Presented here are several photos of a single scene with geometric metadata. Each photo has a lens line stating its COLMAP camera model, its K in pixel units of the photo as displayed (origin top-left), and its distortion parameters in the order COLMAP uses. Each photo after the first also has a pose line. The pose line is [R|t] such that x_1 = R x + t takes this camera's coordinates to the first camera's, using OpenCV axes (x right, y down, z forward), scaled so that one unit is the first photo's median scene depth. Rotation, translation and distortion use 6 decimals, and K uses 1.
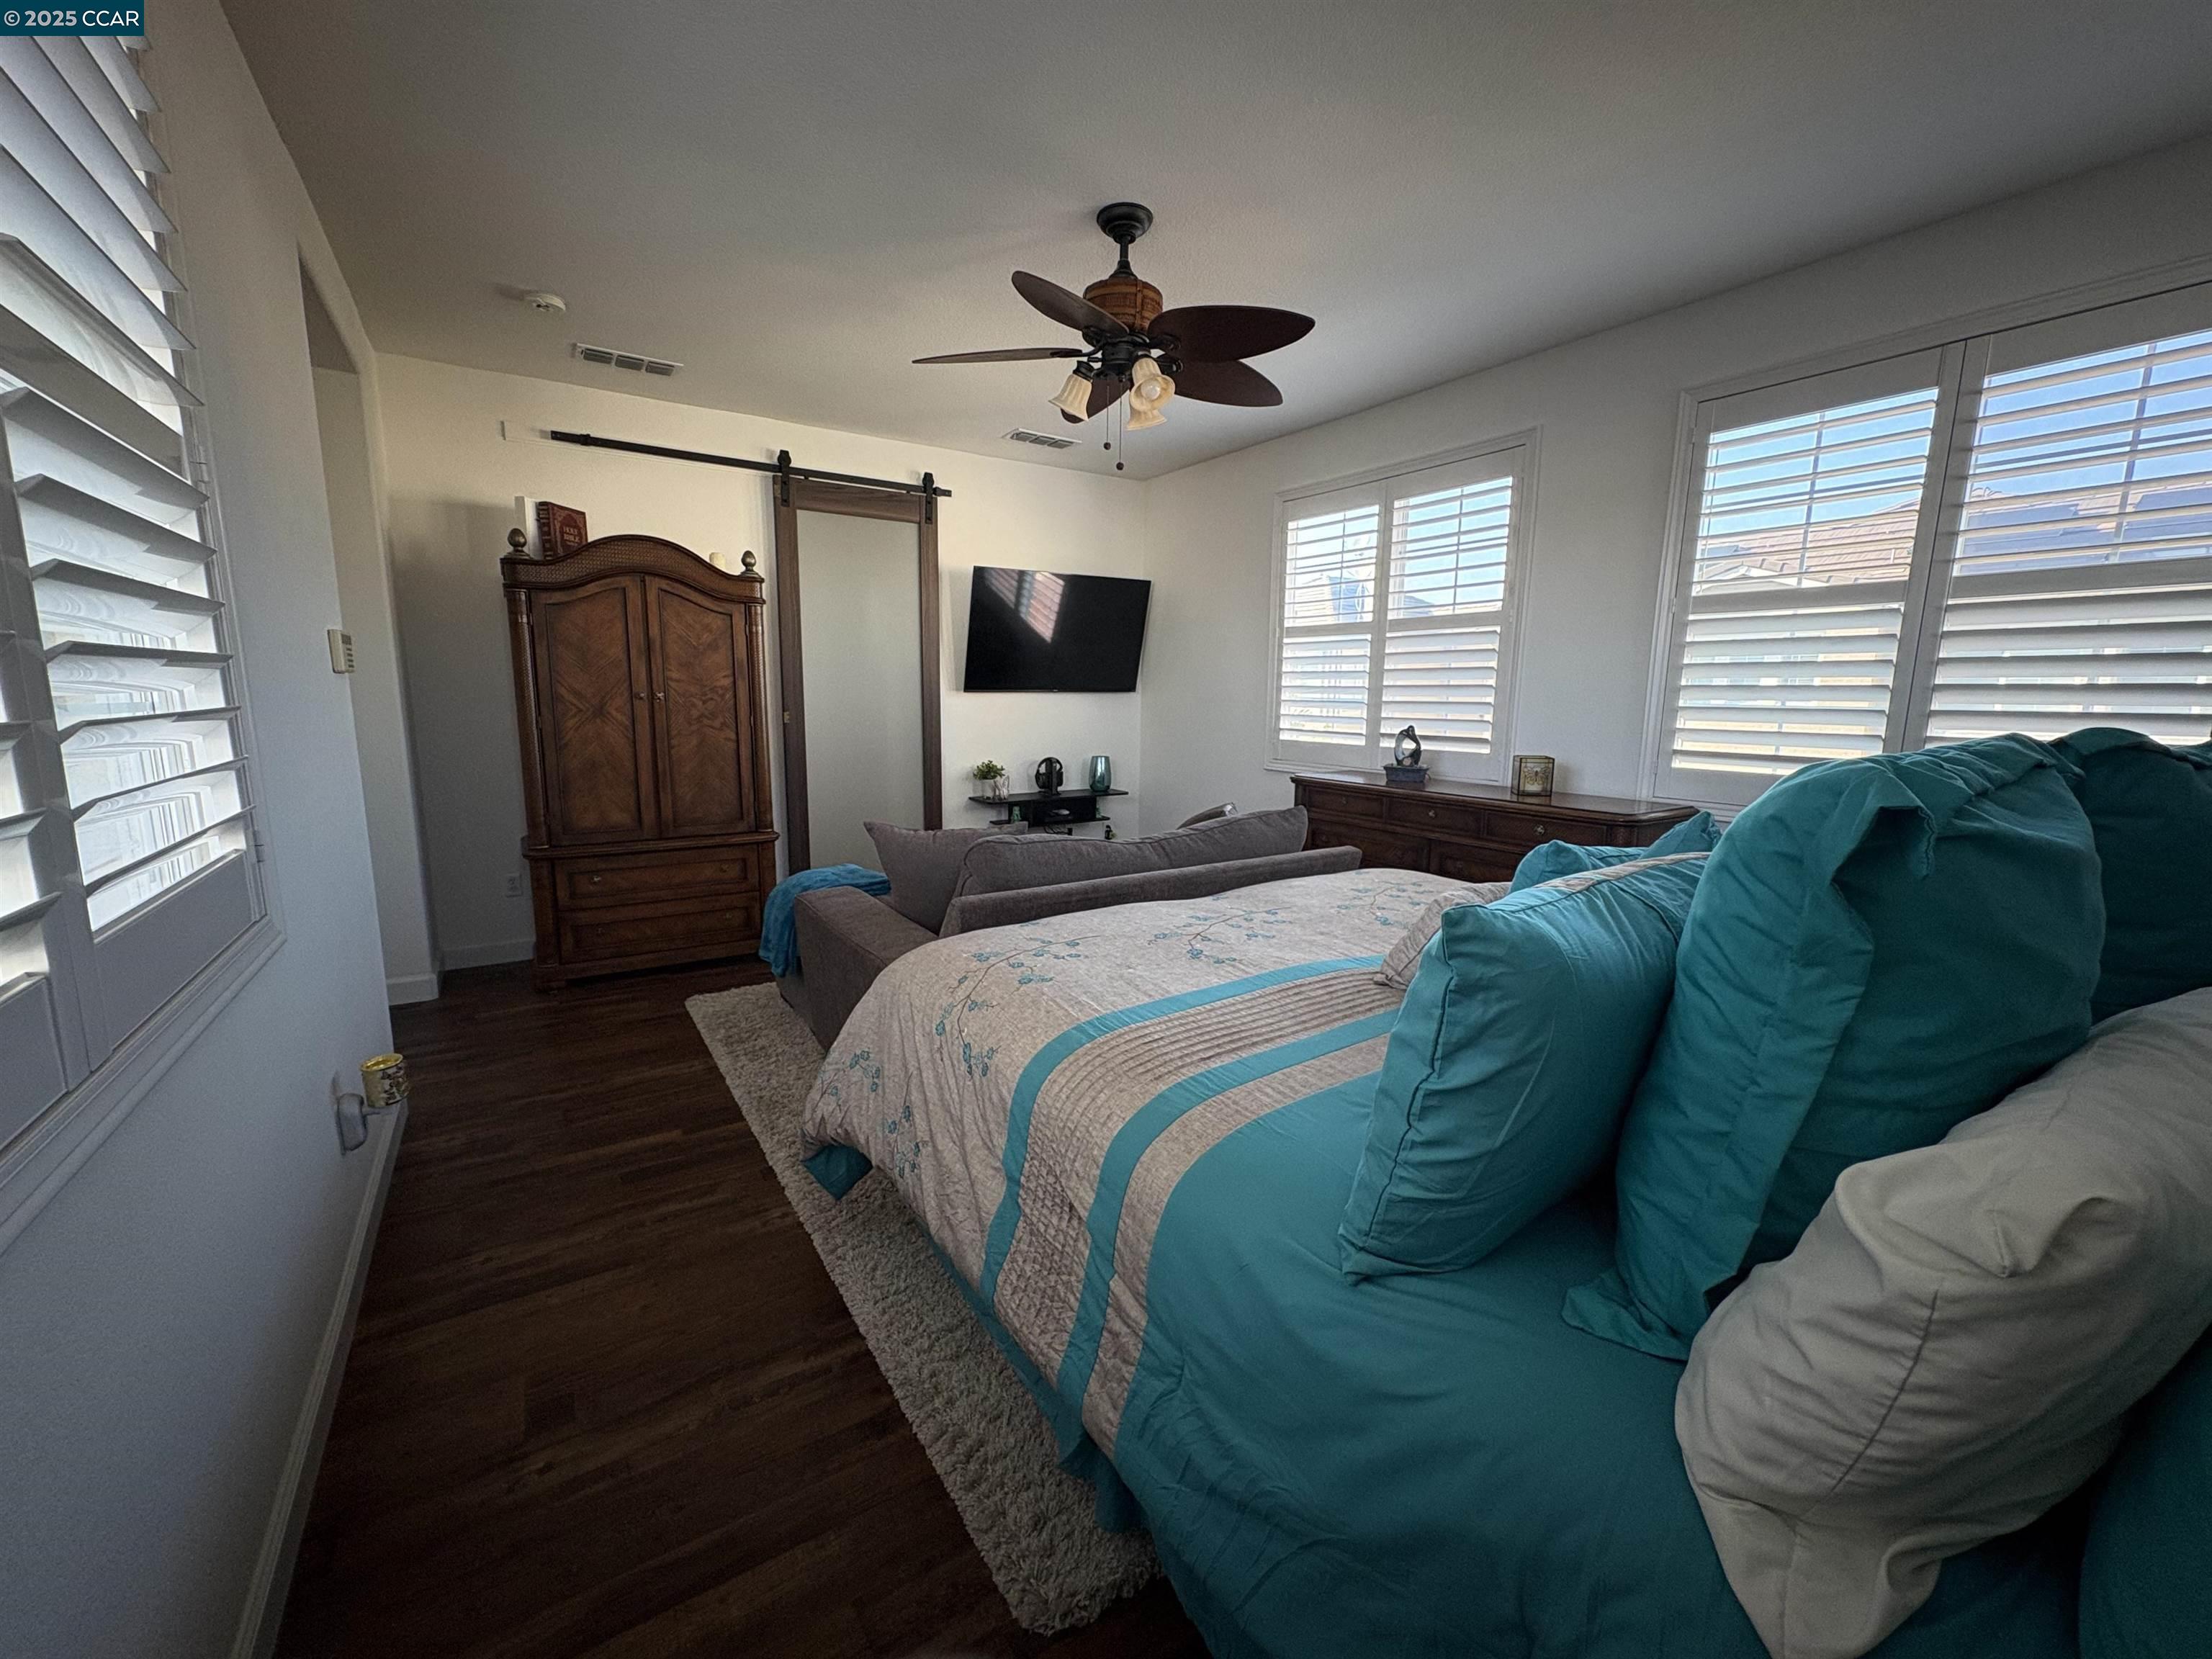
lens RADIAL K [[877.7, 0, 1155.7], [0, 877.7, 818.9], [0, 0, 1]] dist [0.002289, -0.000052]
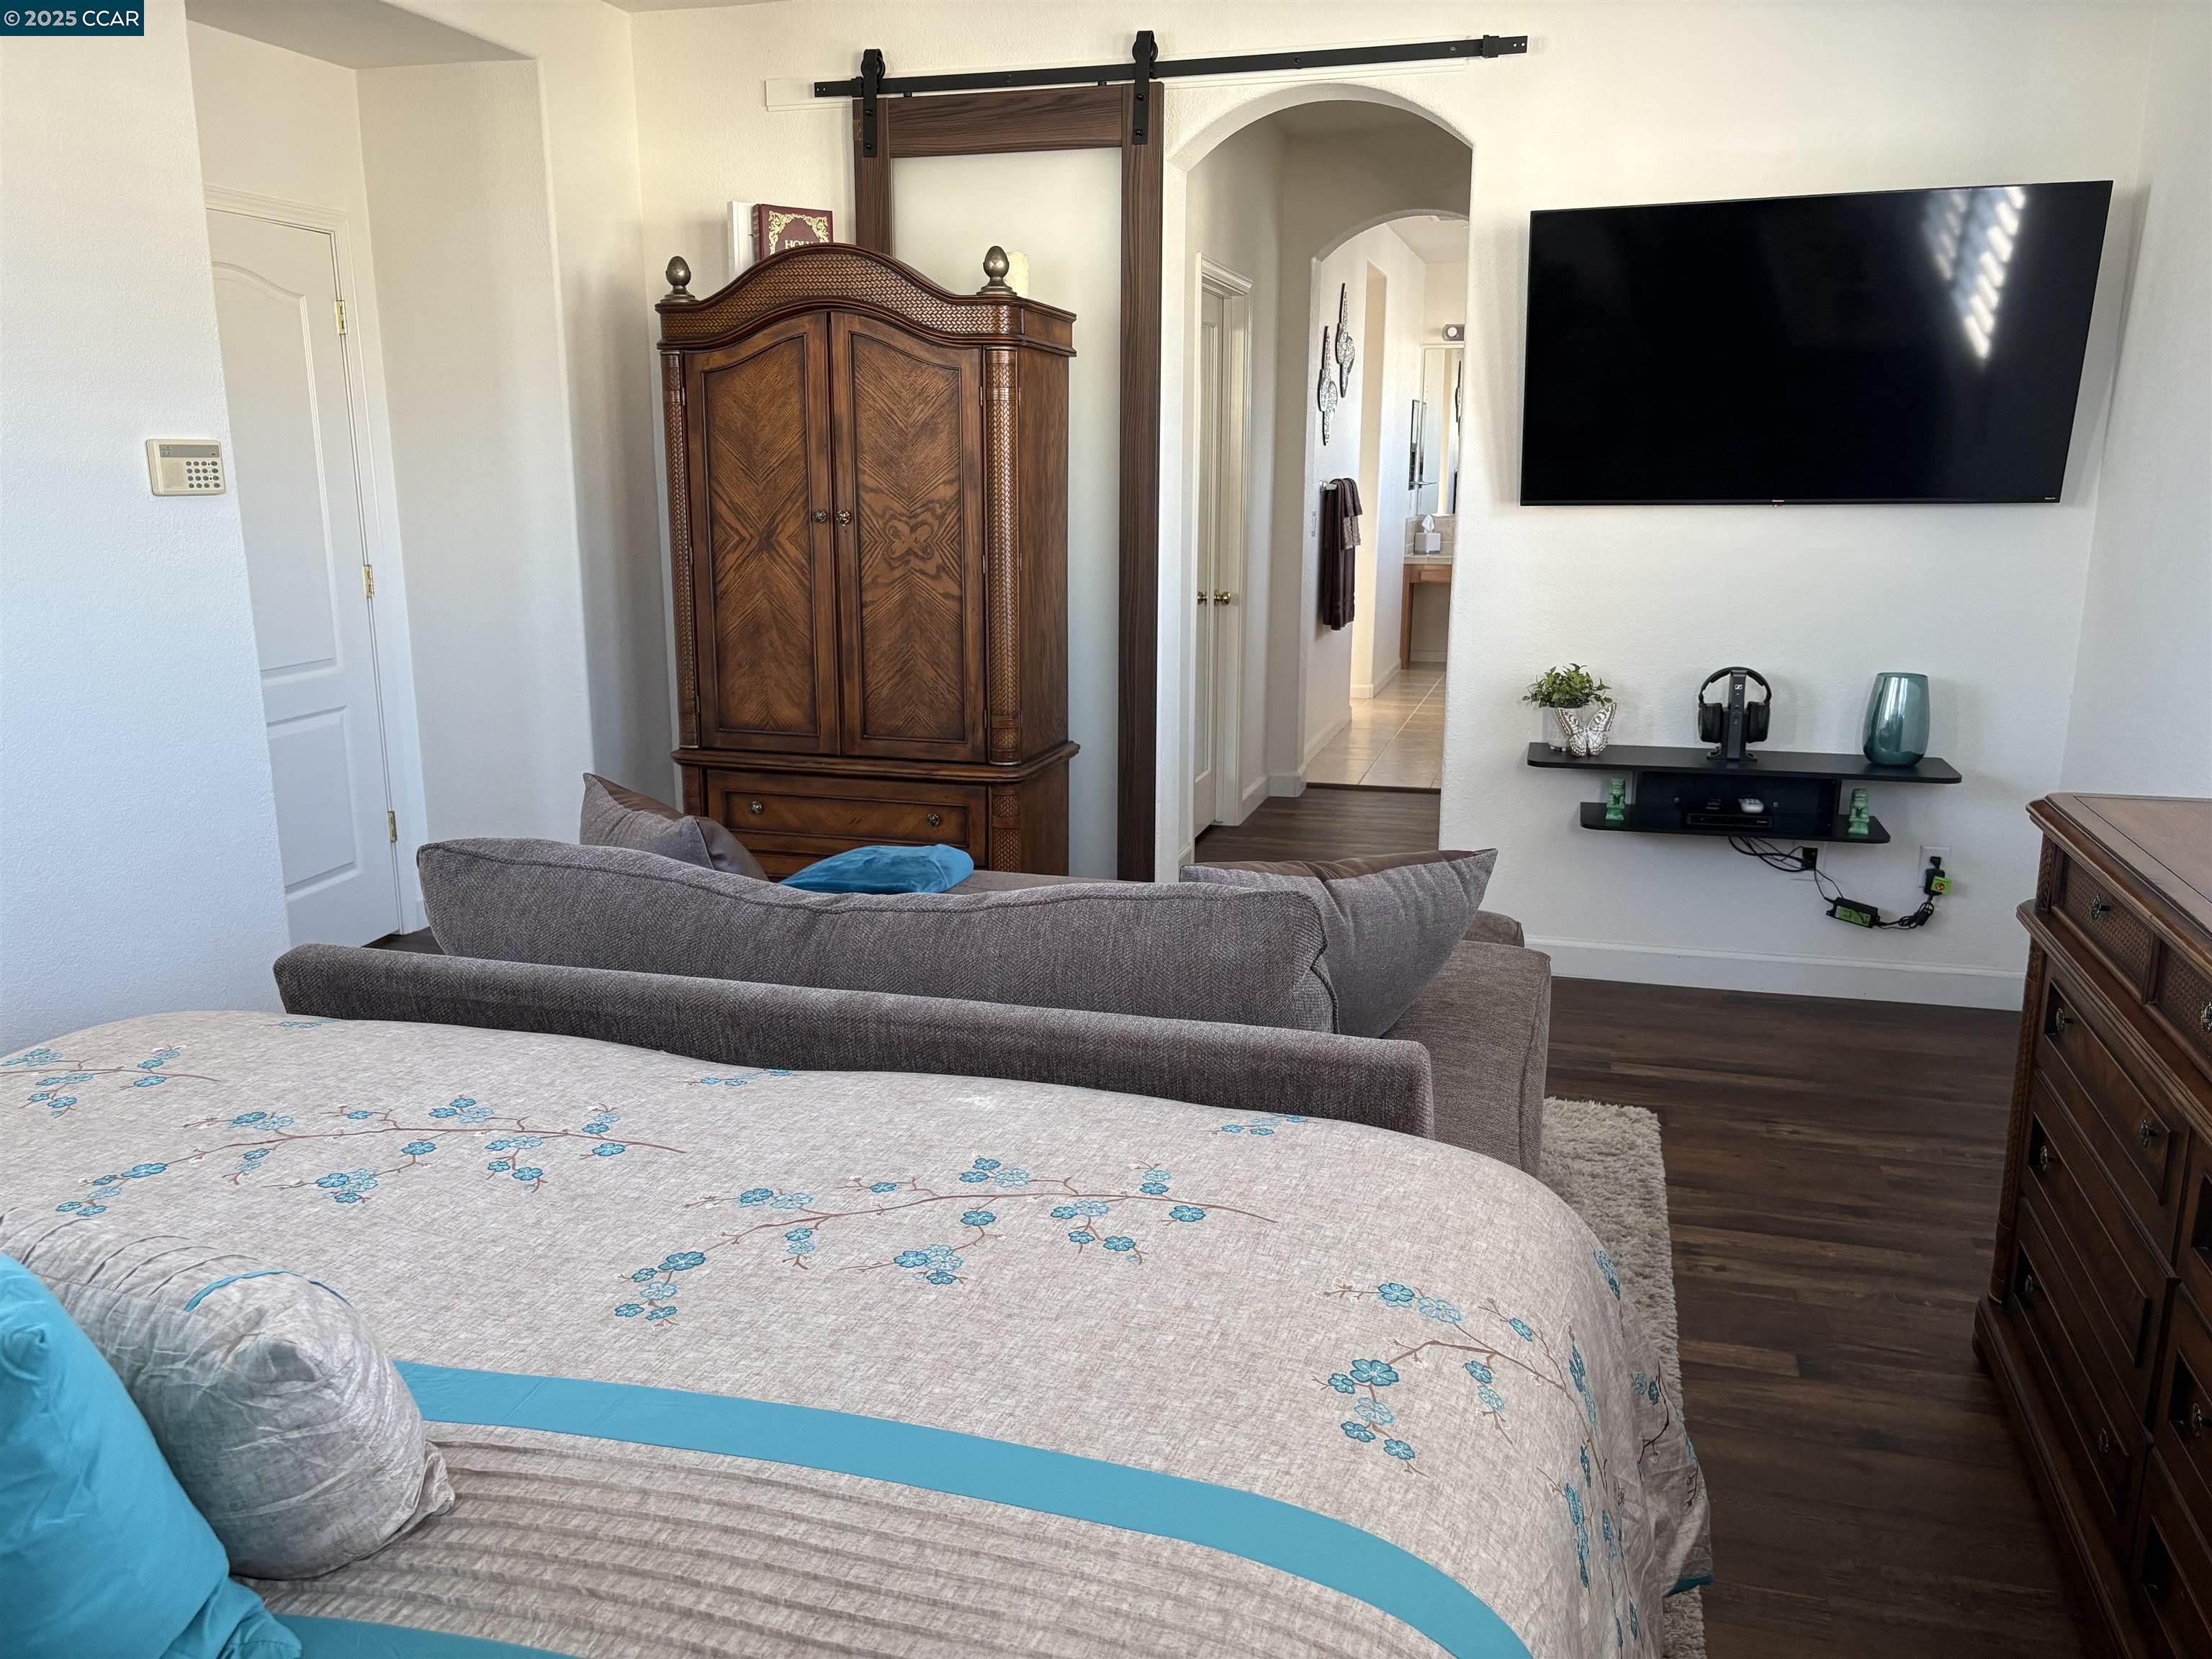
lens RADIAL K [[1689.9, 0, 1114.6], [0, 1689.9, 840.4], [0, 0, 1]] dist [0.057272, -0.033129]
pose [[0.627538, 0.156000, -0.762798, 0.458856], [-0.107838, 0.987694, 0.113277, -0.072787], [0.771082, 0.011173, 0.636638, 0.408680]]
